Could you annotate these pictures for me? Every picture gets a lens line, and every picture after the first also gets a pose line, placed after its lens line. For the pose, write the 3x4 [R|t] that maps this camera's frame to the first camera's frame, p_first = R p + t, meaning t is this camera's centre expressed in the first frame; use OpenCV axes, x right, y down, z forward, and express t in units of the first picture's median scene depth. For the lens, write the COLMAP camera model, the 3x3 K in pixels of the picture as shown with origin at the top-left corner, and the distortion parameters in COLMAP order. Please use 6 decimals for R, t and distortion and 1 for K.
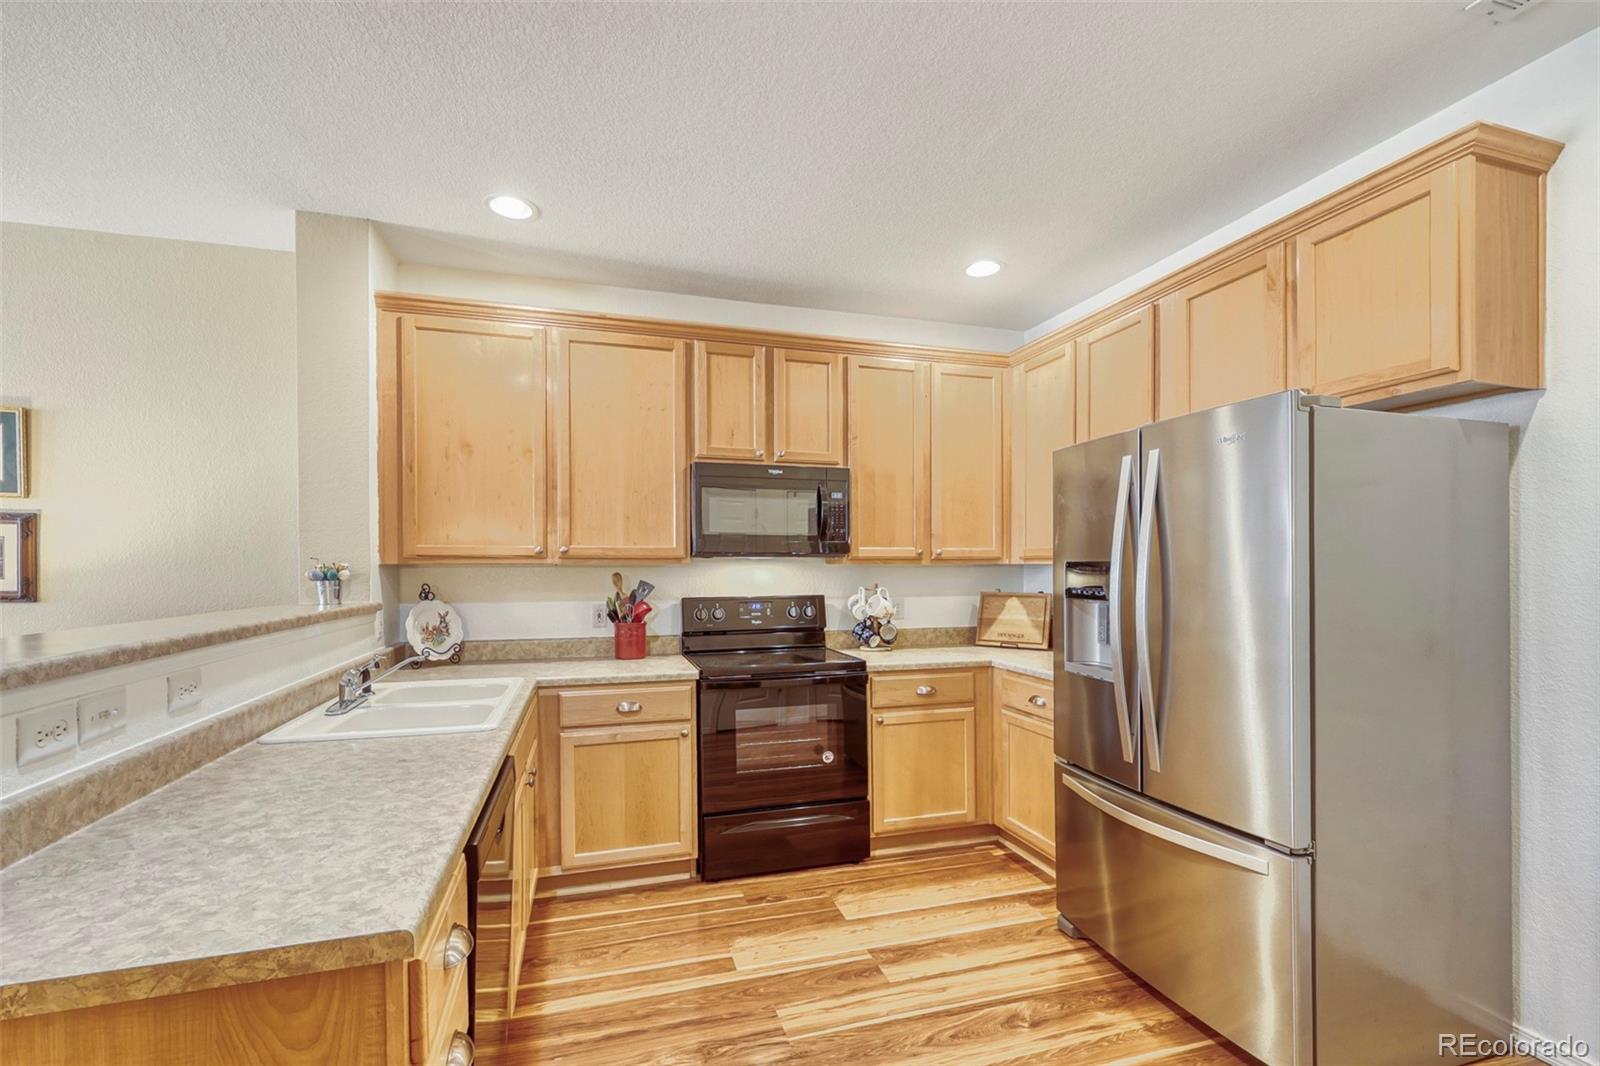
lens RADIAL K [[678.7, 0, 790.0], [0, 678.7, 569.7], [0, 0, 1]] dist [-0.000367, -0.000395]
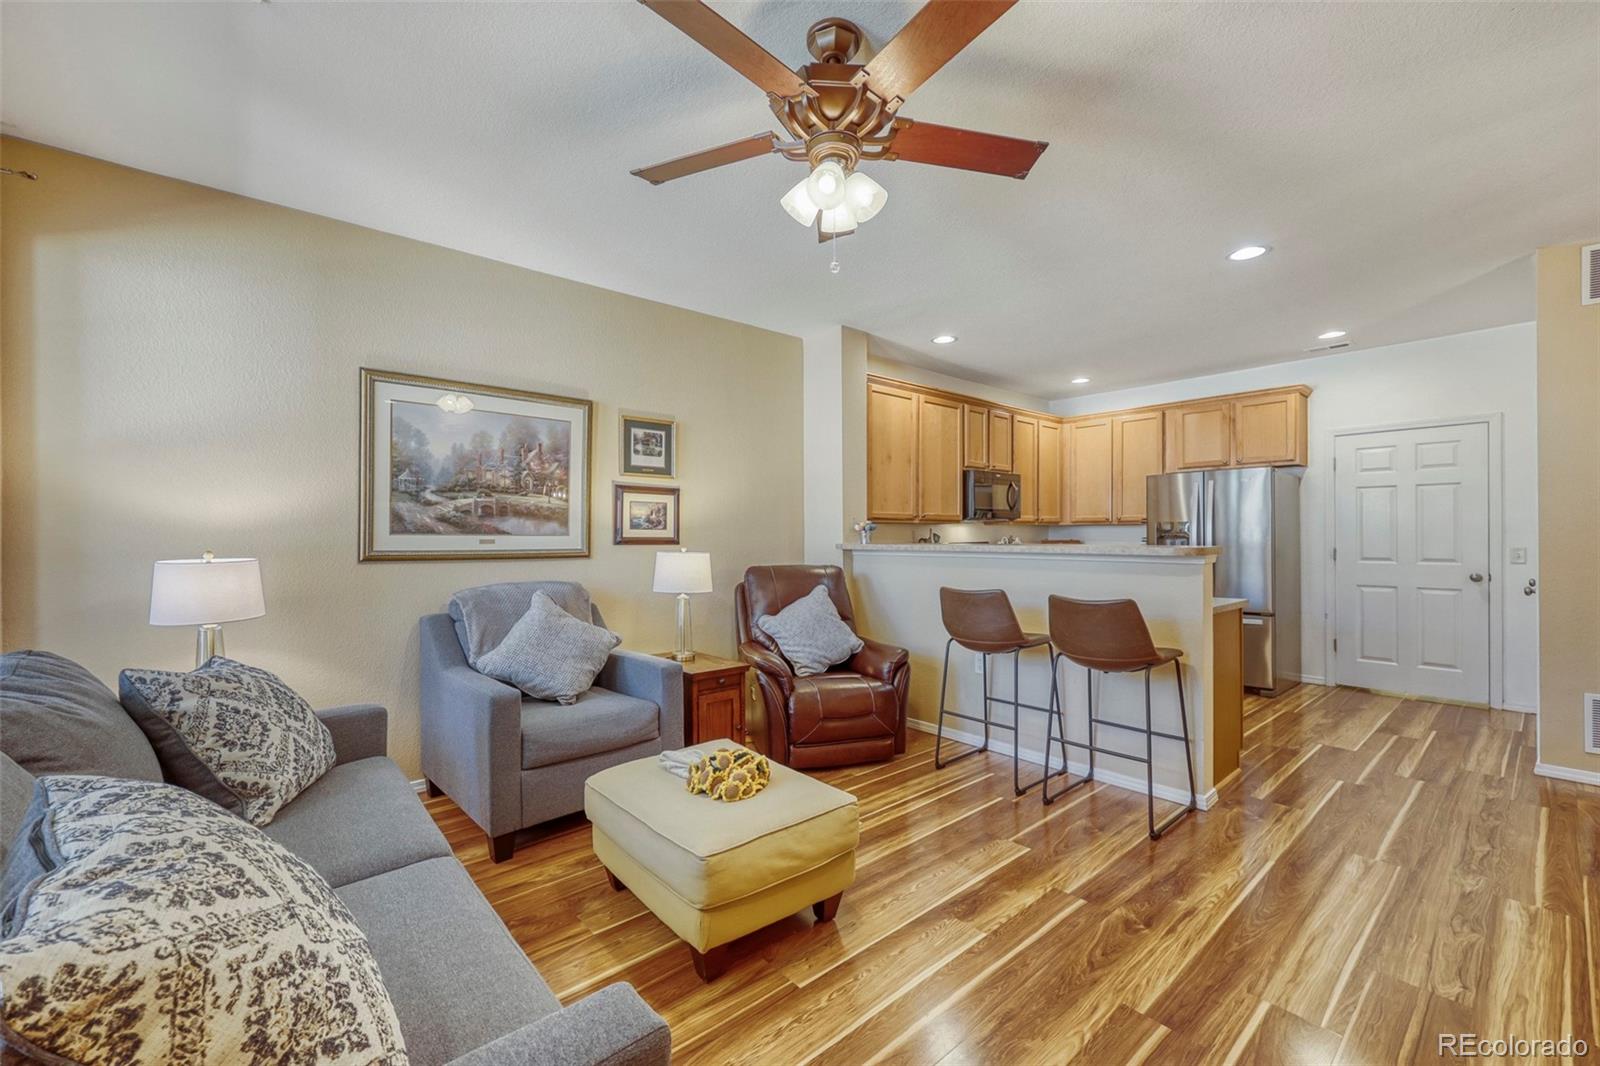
lens RADIAL K [[664.5, 0, 817.1], [0, 664.5, 529.6], [0, 0, 1]] dist [0.027965, 0.000903]
pose [[0.903033, 0.002174, 0.429567, -1.351212], [0.004161, 0.999896, -0.013807, 0.032549], [-0.429552, 0.014255, 0.902930, -0.493906]]
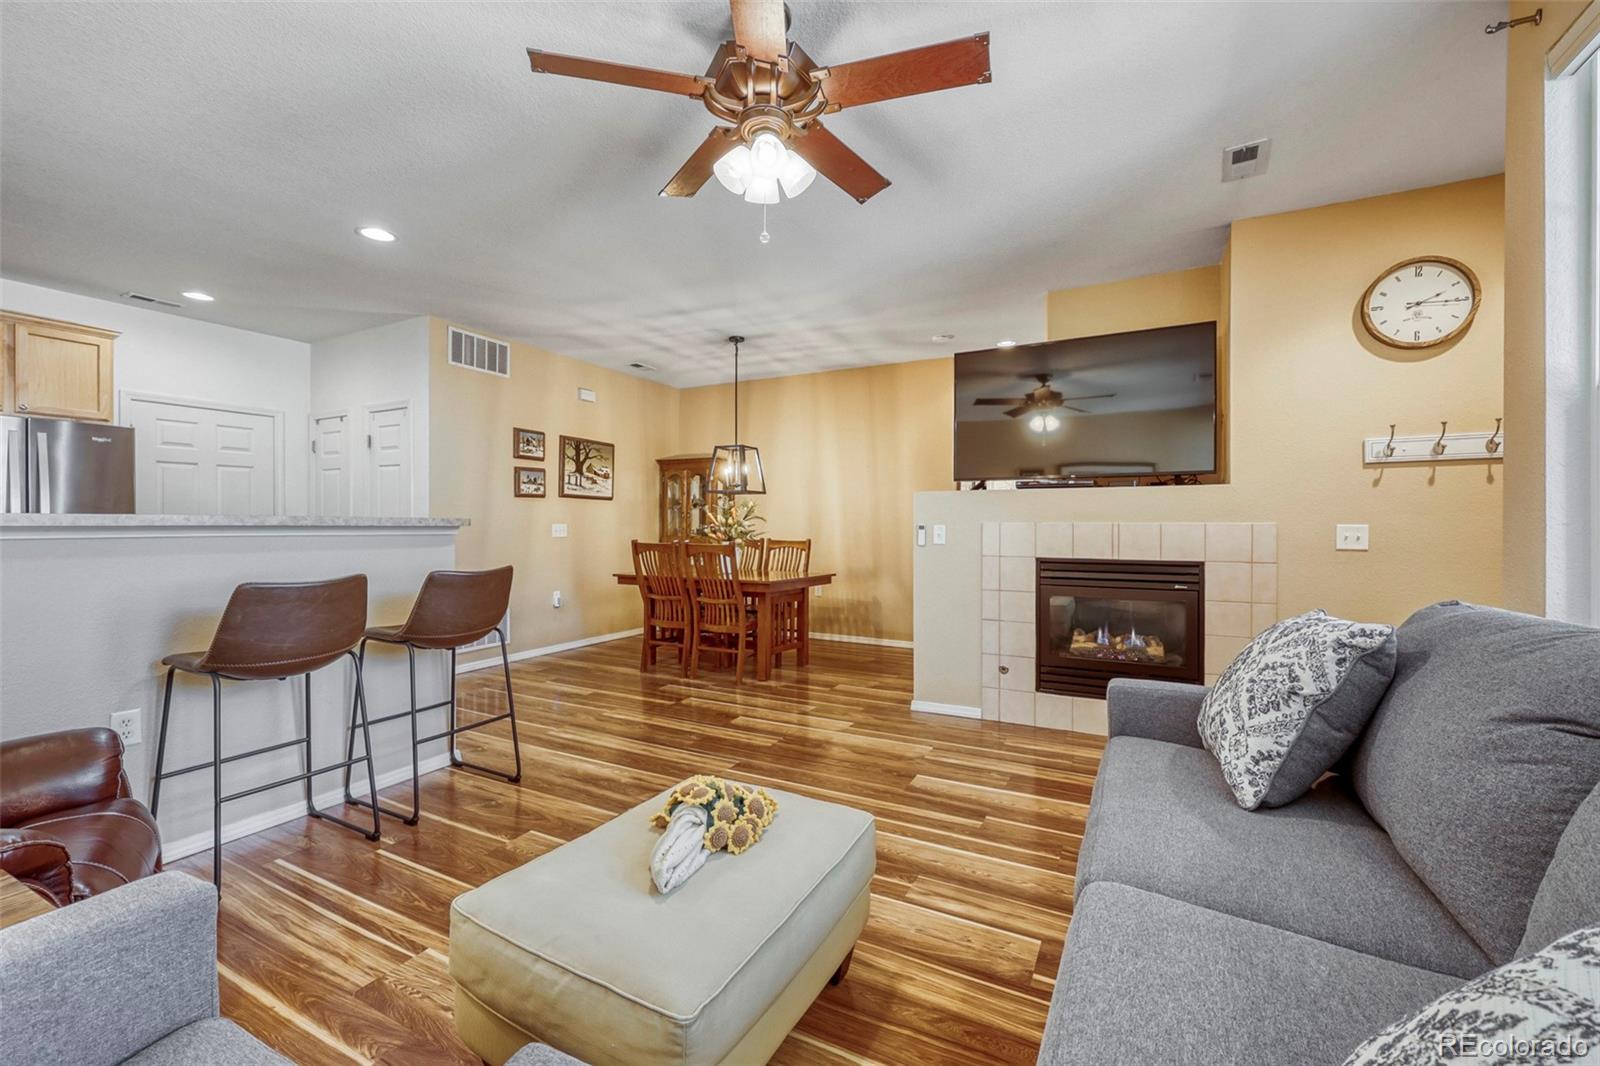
lens RADIAL K [[657.4, 0, 809.2], [0, 657.4, 528.0], [0, 0, 1]] dist [0.000148, 0.000166]
pose [[-0.721634, -0.003709, 0.692265, -1.545657], [0.002941, 0.999960, 0.008423, 0.055120], [-0.692269, 0.008114, -0.721594, 0.562370]]
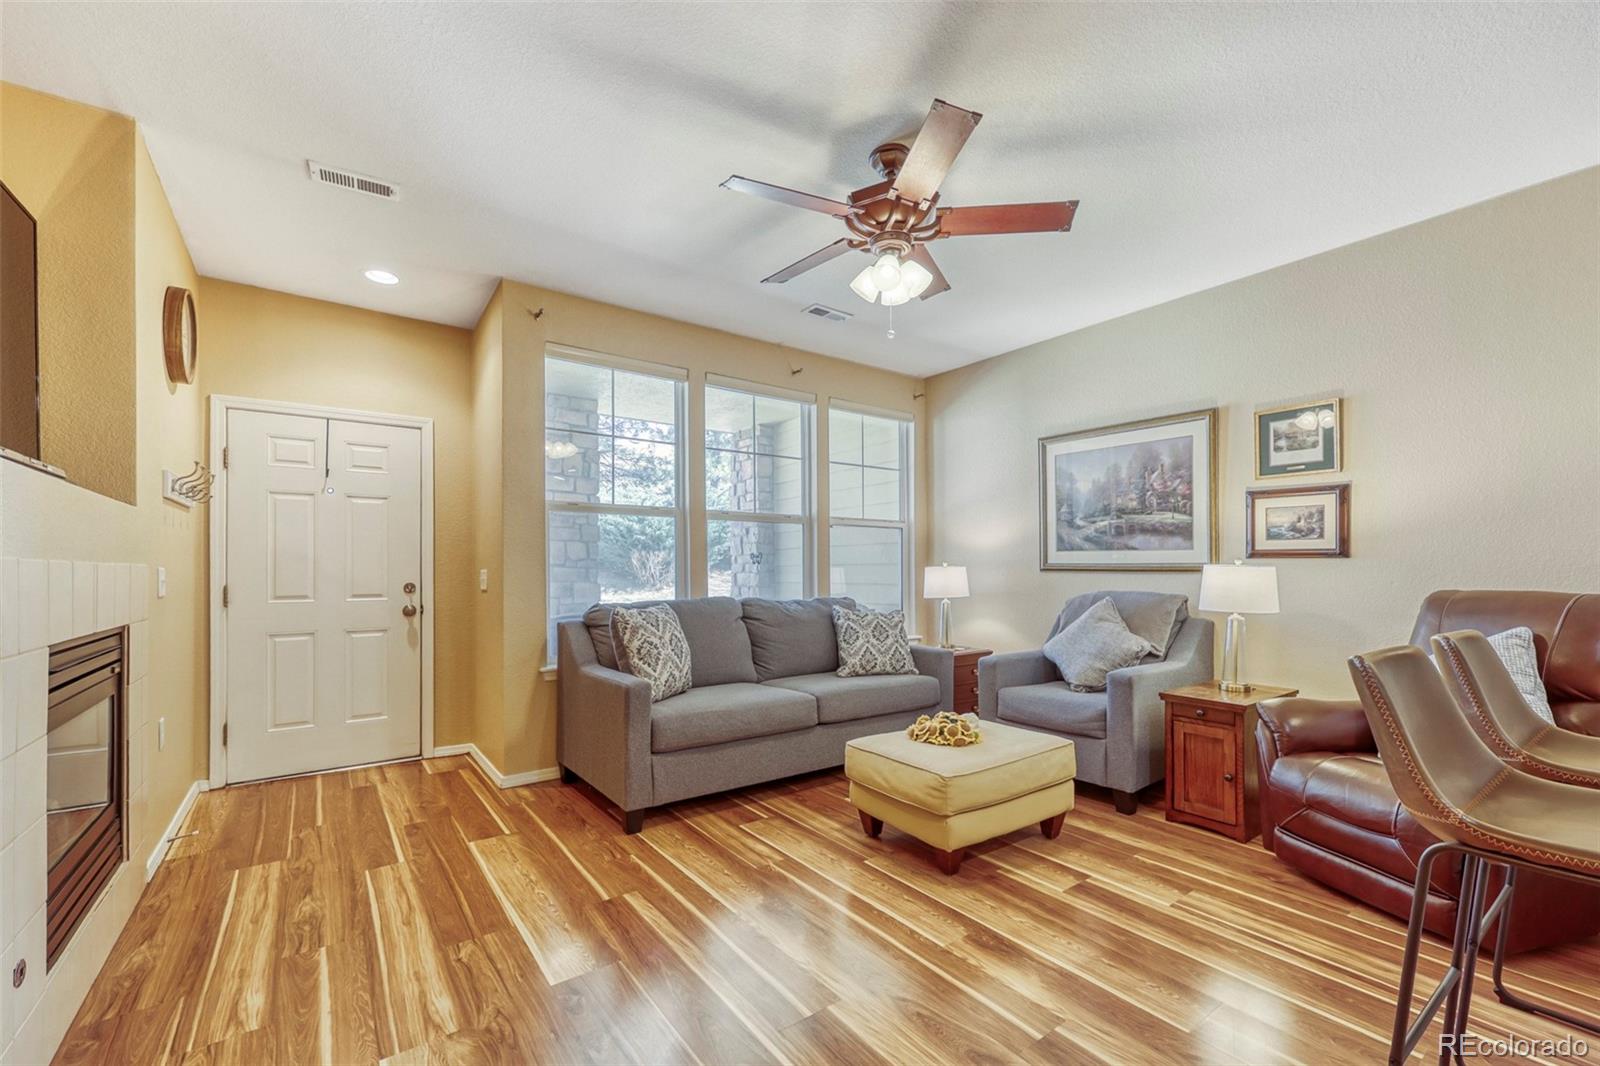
lens RADIAL K [[662.3, 0, 801.5], [0, 662.3, 565.6], [0, 0, 1]] dist [-0.000460, 0.000294]
pose [[0.339460, -0.005647, -0.940603, -0.307750], [-0.001632, 0.999977, -0.006592, 0.064470], [0.940619, 0.003773, 0.339443, -0.279710]]
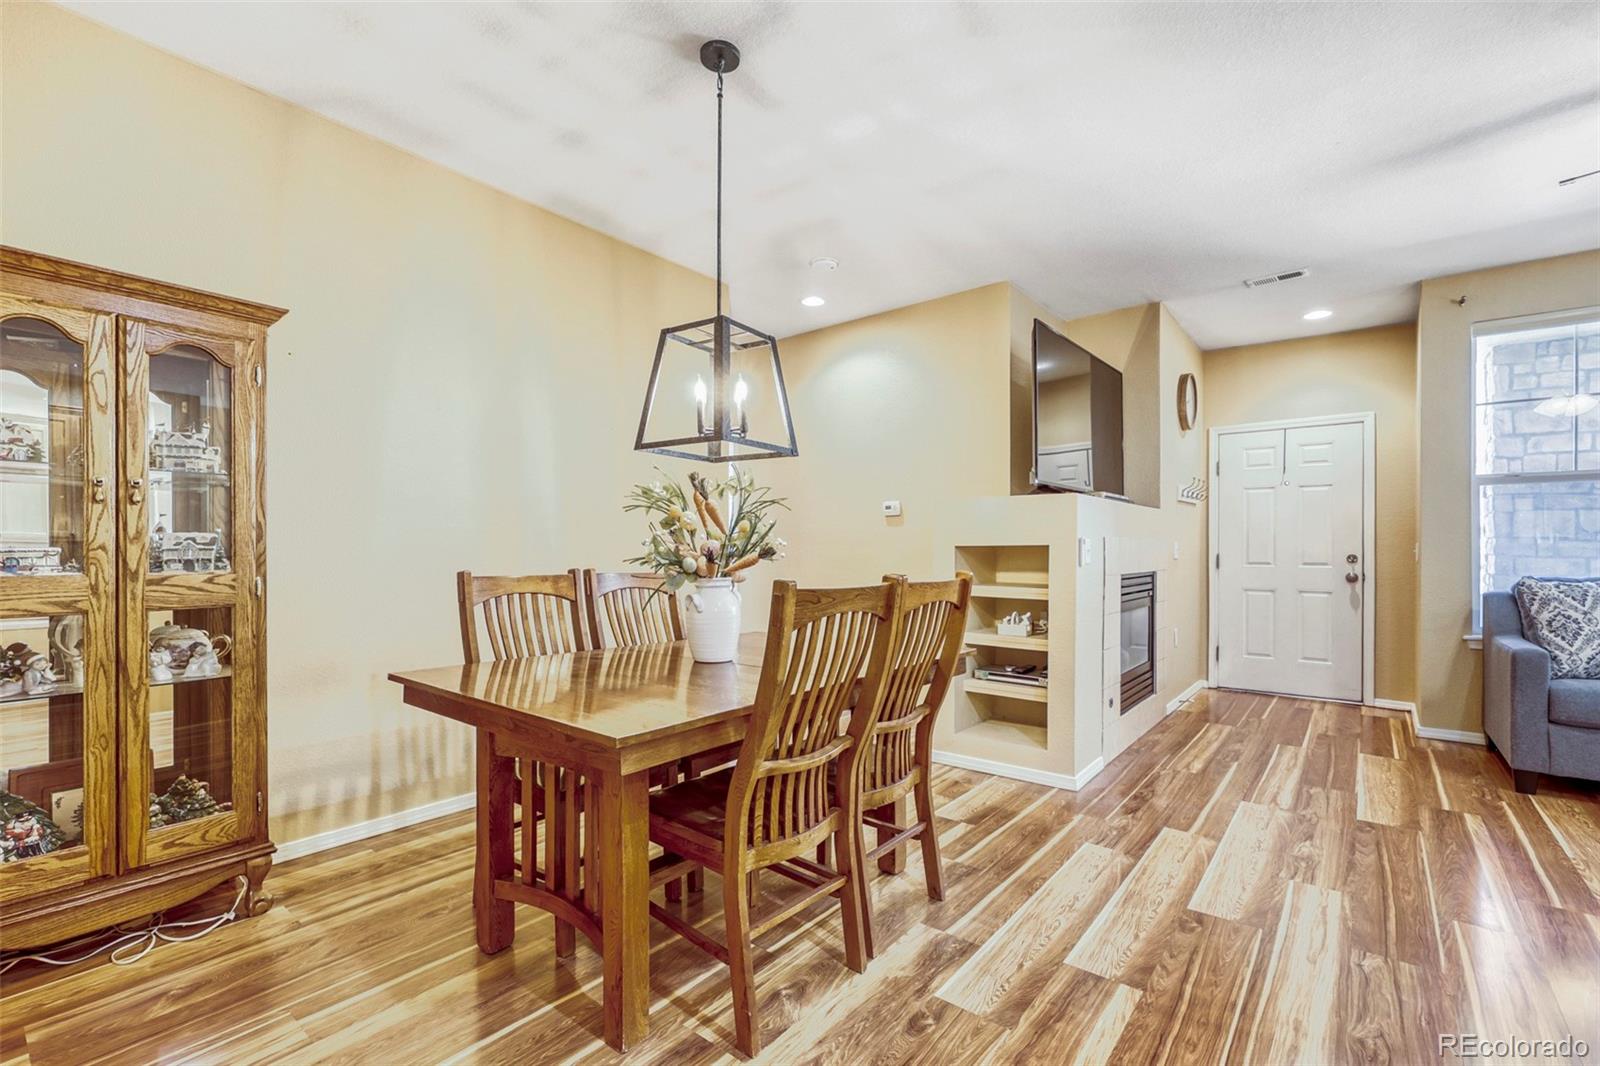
lens RADIAL K [[706.7, 0, 804.9], [0, 706.7, 549.5], [0, 0, 1]] dist [-0.004115, 0.000012]
pose [[-0.819952, 0.001246, -0.572431, 0.214378], [-0.002456, 0.999981, 0.005694, 0.073403], [0.572427, 0.006075, -0.819933, 0.067915]]
